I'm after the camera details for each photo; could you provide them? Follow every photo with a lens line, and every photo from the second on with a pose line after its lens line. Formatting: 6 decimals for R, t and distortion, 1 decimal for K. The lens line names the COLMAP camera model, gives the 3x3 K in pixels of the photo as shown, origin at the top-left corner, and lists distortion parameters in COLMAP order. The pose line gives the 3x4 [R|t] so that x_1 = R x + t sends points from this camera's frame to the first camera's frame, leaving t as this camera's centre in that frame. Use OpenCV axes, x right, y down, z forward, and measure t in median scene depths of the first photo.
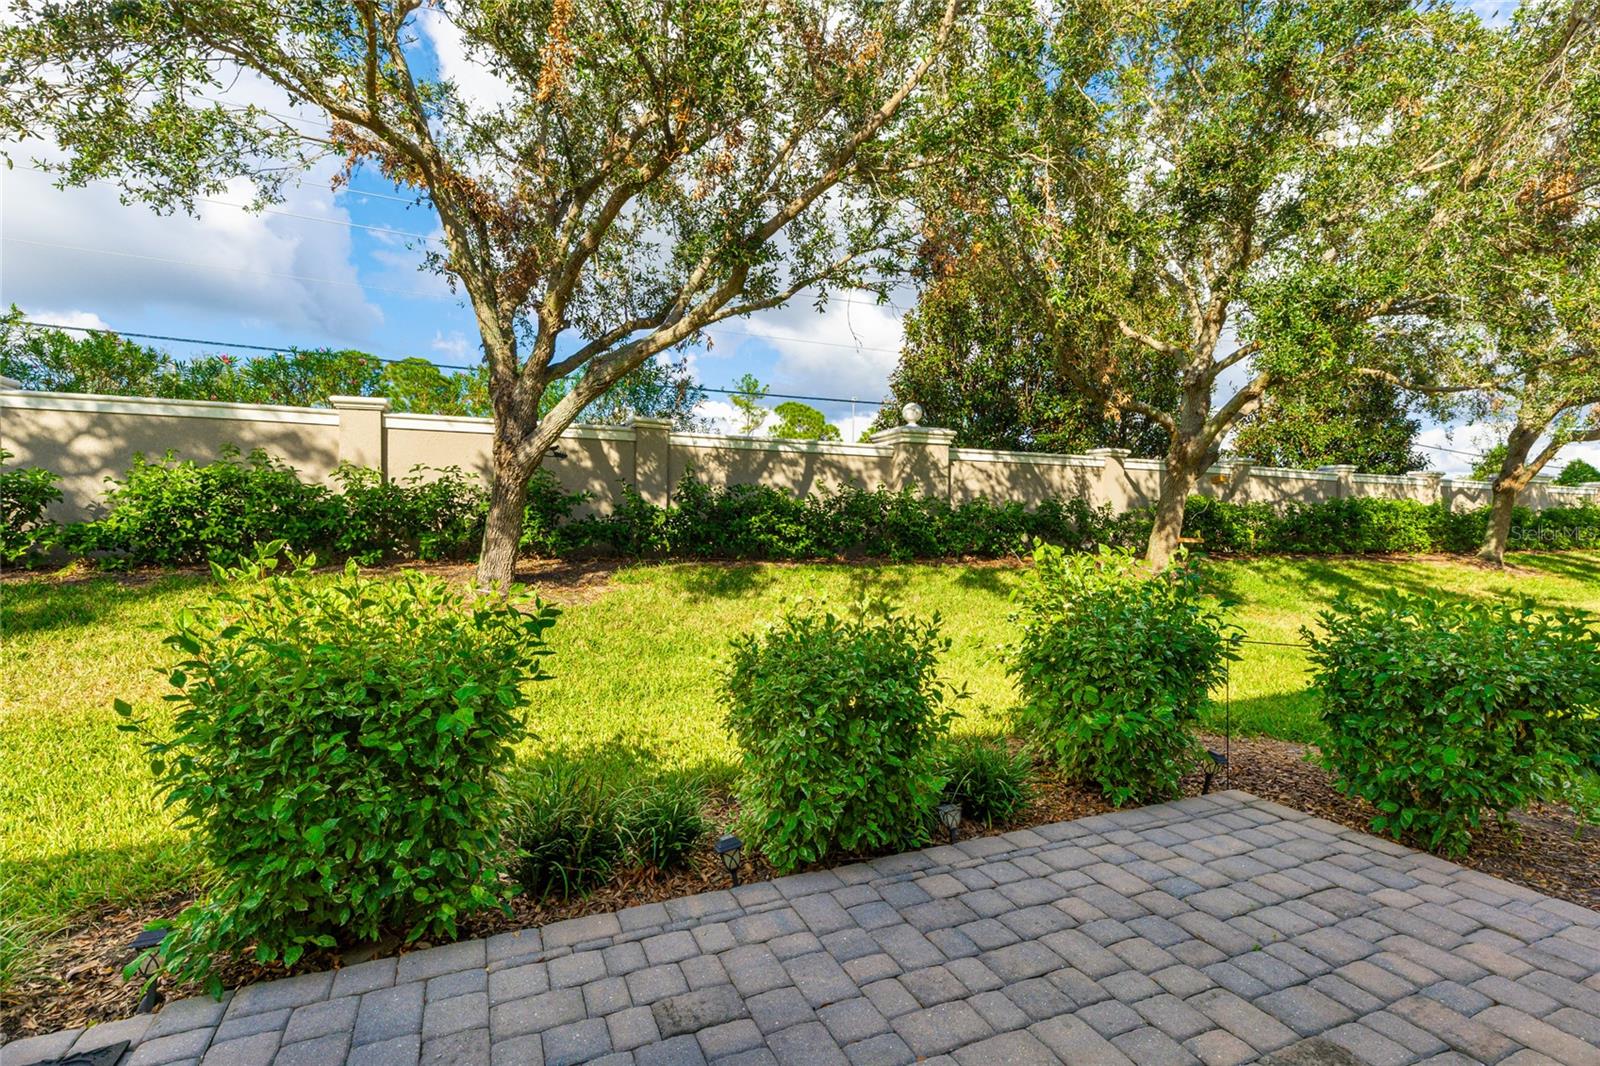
lens RADIAL K [[745.9, 0, 807.9], [0, 745.9, 522.9], [0, 0, 1]] dist [0.001253, 0.000385]
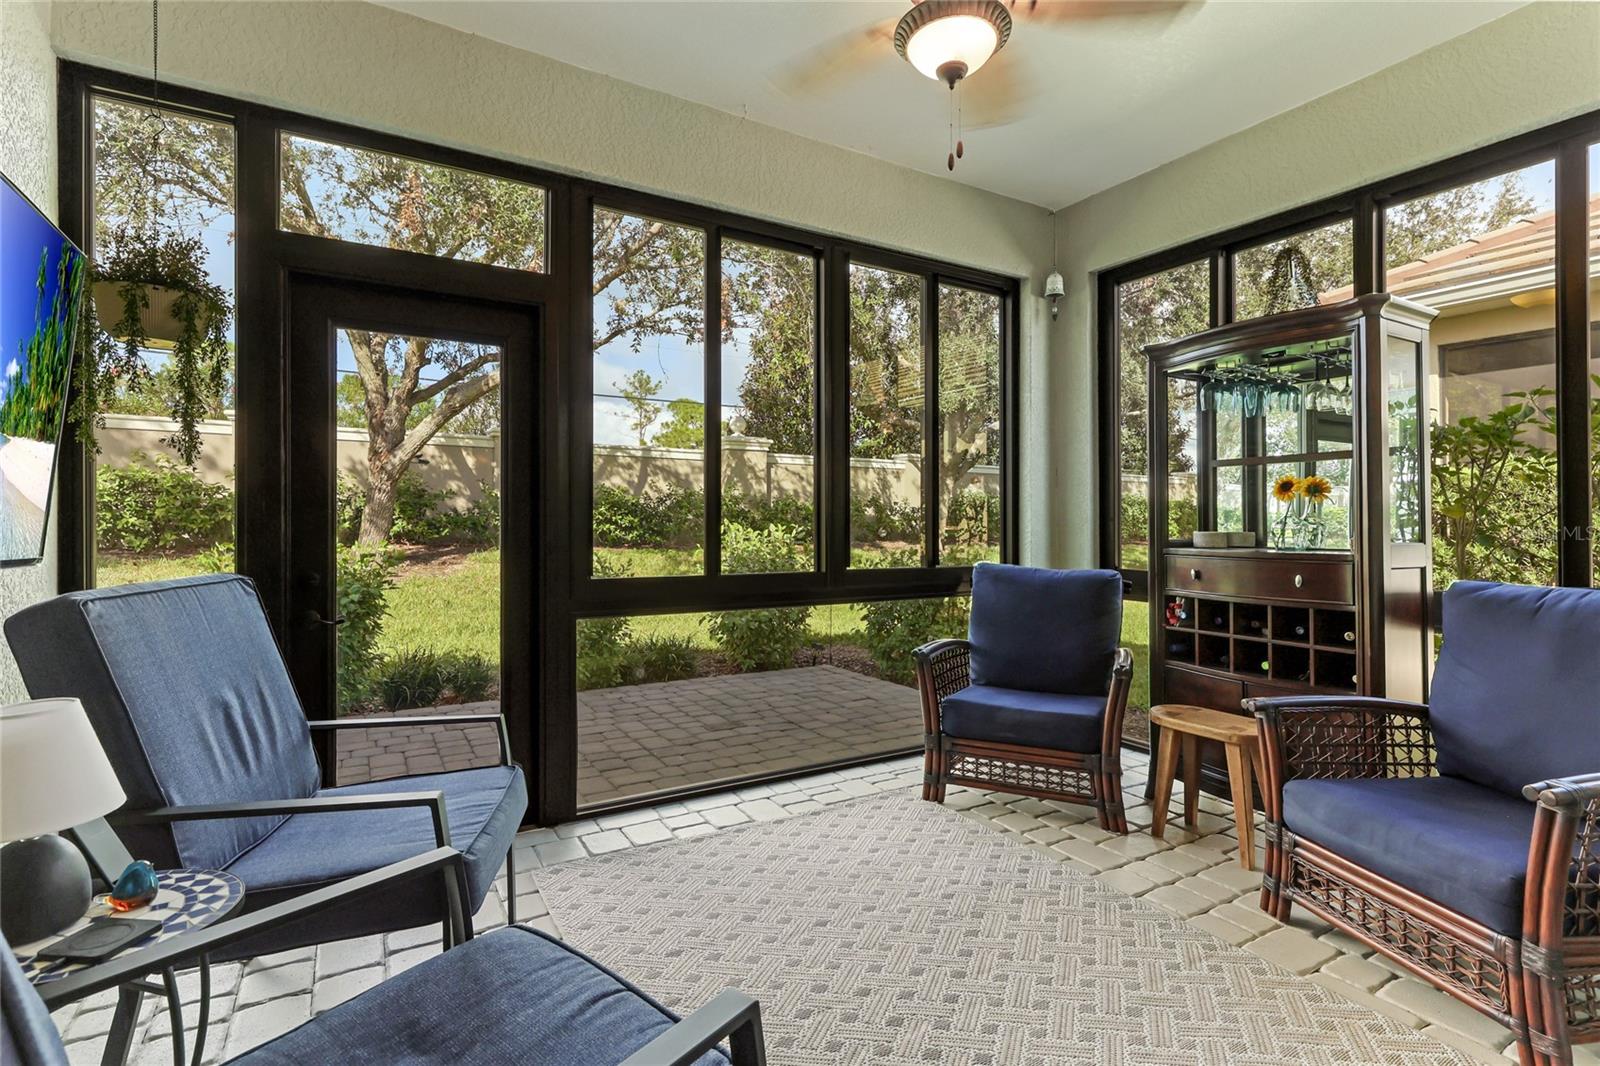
lens RADIAL K [[753.8, 0, 799.9], [0, 753.8, 524.3], [0, 0, 1]] dist [-0.004831, -0.000530]
pose [[0.992797, -0.002424, 0.119786, 0.142313], [0.001707, 0.999980, 0.006083, 0.008640], [-0.119798, -0.005835, 0.992781, -0.333108]]
